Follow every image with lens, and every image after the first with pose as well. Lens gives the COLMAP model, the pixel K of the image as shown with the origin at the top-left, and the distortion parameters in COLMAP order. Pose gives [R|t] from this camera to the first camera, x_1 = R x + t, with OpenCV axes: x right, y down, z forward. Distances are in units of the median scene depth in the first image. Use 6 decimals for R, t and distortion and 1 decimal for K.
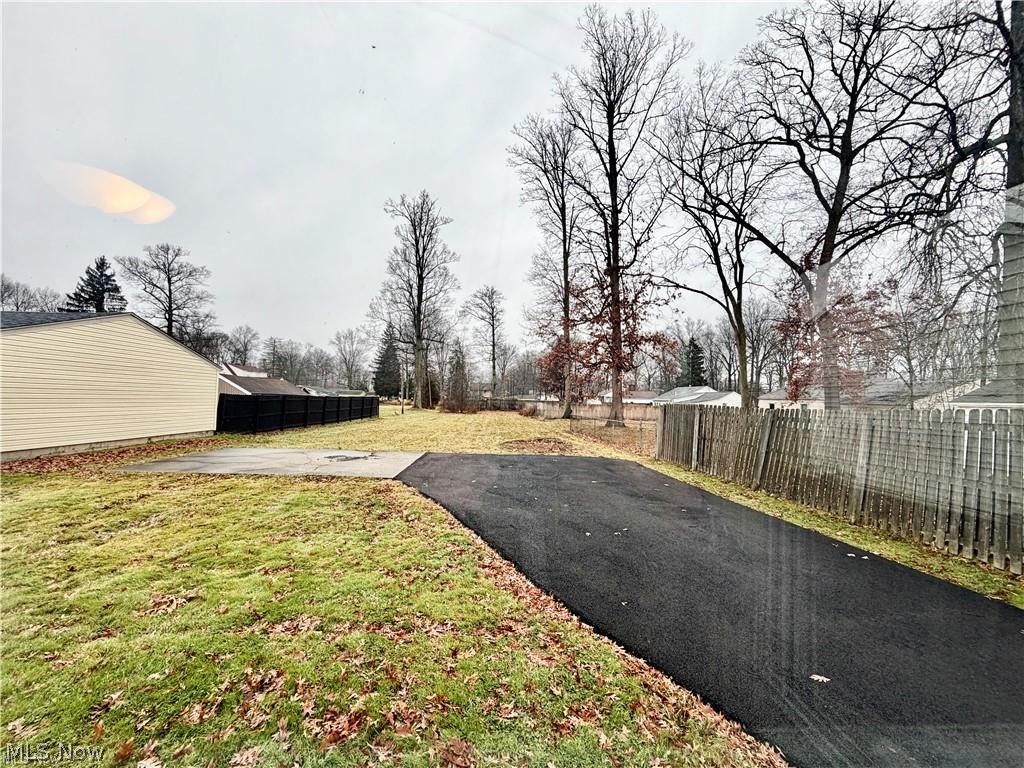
lens RADIAL K [[413.6, 0, 507.6], [0, 413.6, 386.2], [0, 0, 1]] dist [0.003513, 0.000359]
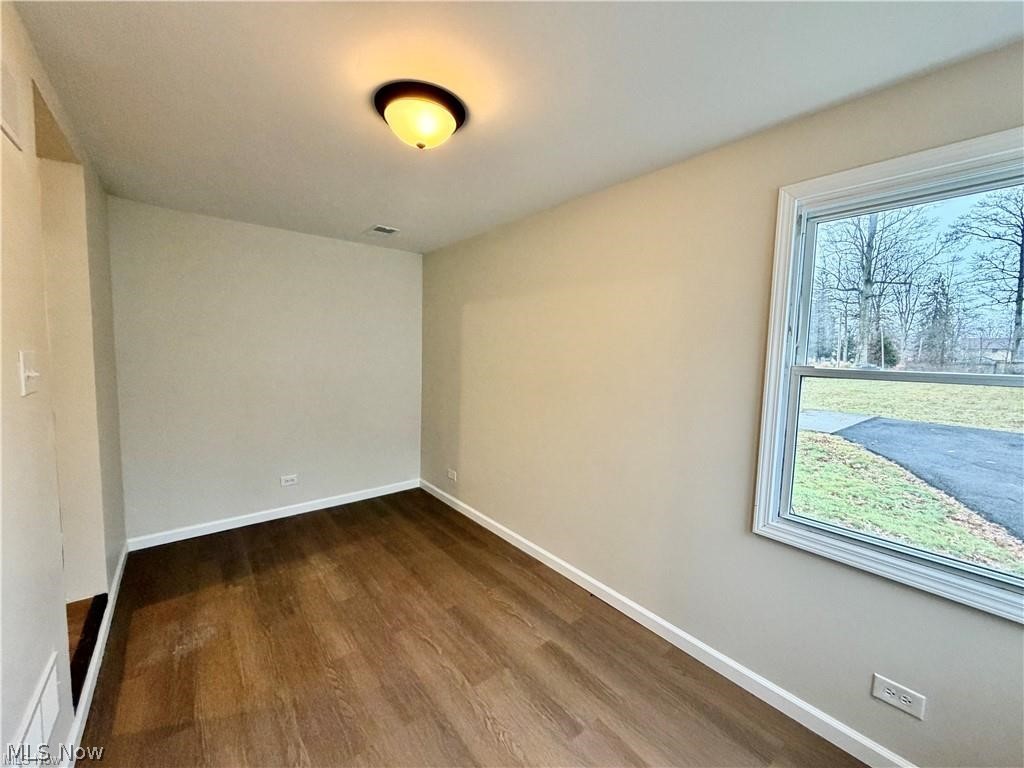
lens RADIAL K [[413.6, 0, 512.0], [0, 413.6, 383.2], [0, 0, 1]] dist [0.003513, 0.000359]
pose [[0.611846, 0.052801, -0.789213, 0.030928], [0.015278, 0.996794, 0.078533, 0.017272], [0.790829, -0.060108, 0.609078, -0.200249]]
